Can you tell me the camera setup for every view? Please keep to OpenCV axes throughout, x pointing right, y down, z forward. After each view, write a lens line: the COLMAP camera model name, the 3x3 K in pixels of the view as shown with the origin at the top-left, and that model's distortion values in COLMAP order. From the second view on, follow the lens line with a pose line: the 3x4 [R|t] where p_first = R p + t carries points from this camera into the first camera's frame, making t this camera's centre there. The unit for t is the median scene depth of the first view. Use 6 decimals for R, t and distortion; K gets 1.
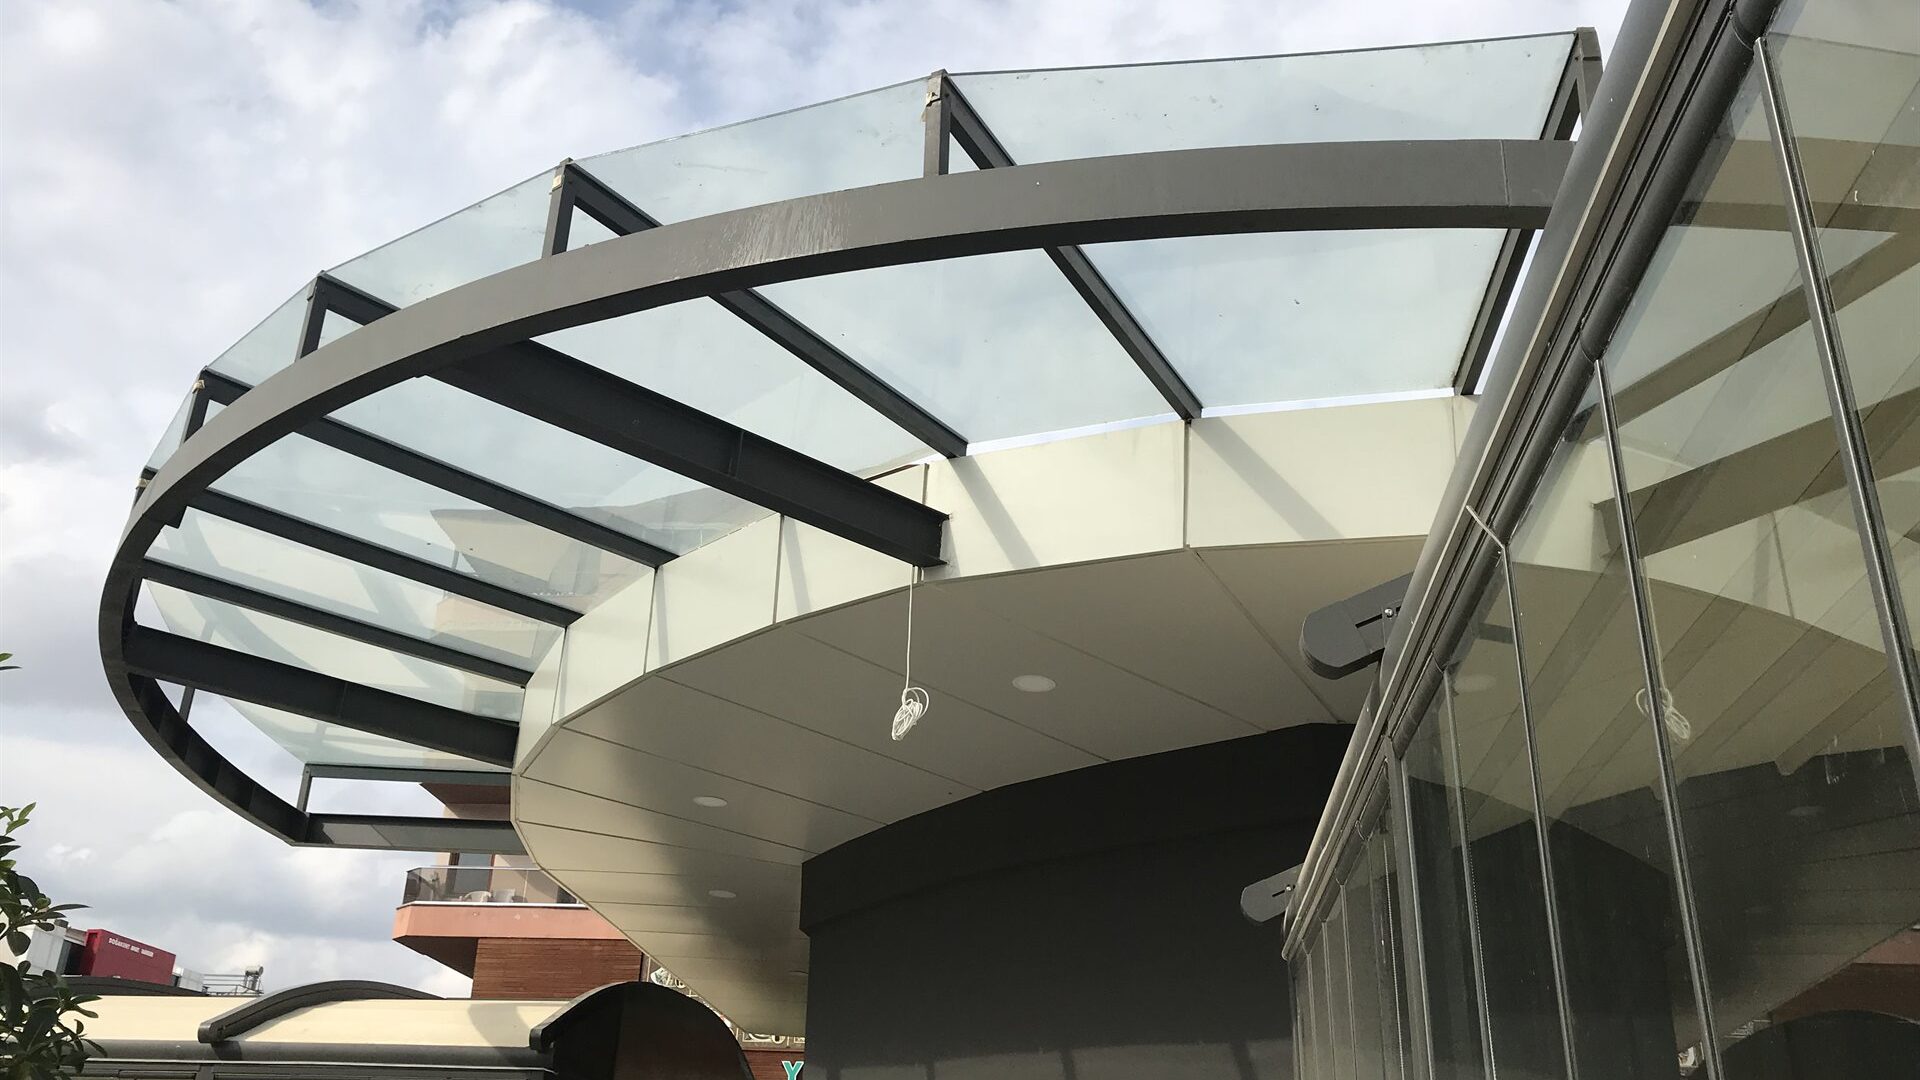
lens RADIAL K [[1595.4, 0, 960.0], [0, 1595.4, 540.0], [0, 0, 1]] dist [-0.002987, -0.001026]
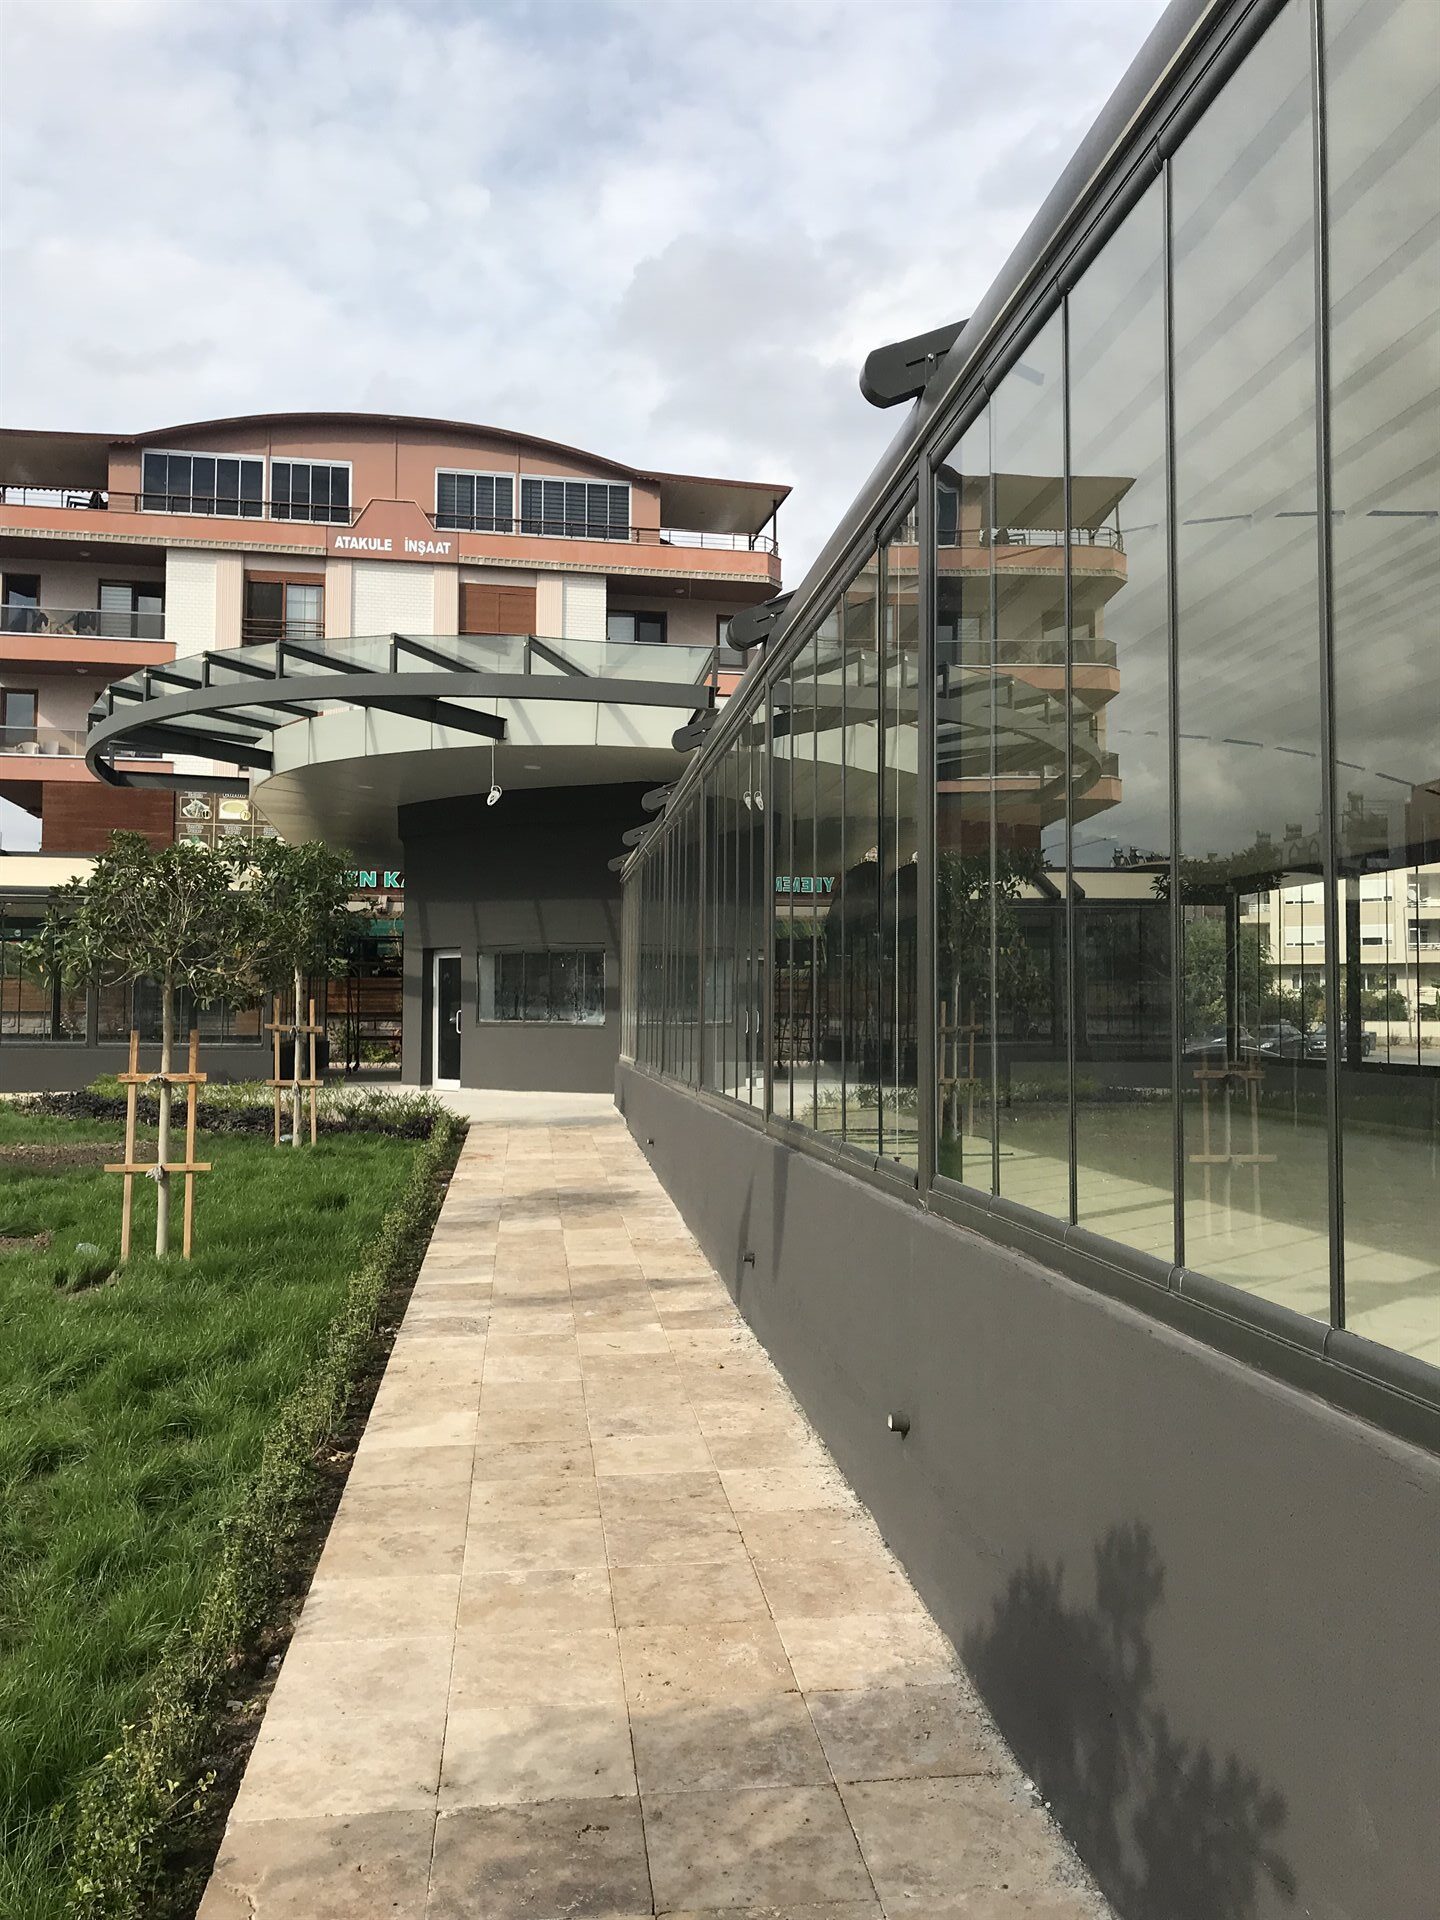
lens RADIAL K [[1562.1, 0, 720.0], [0, 1562.1, 960.0], [0, 0, 1]] dist [0.005000, 0.002468]
pose [[0.970665, -0.012925, 0.240087, -0.296958], [-0.080293, 0.923804, 0.374353, -0.656300], [-0.226632, -0.382648, 0.895666, -1.591270]]
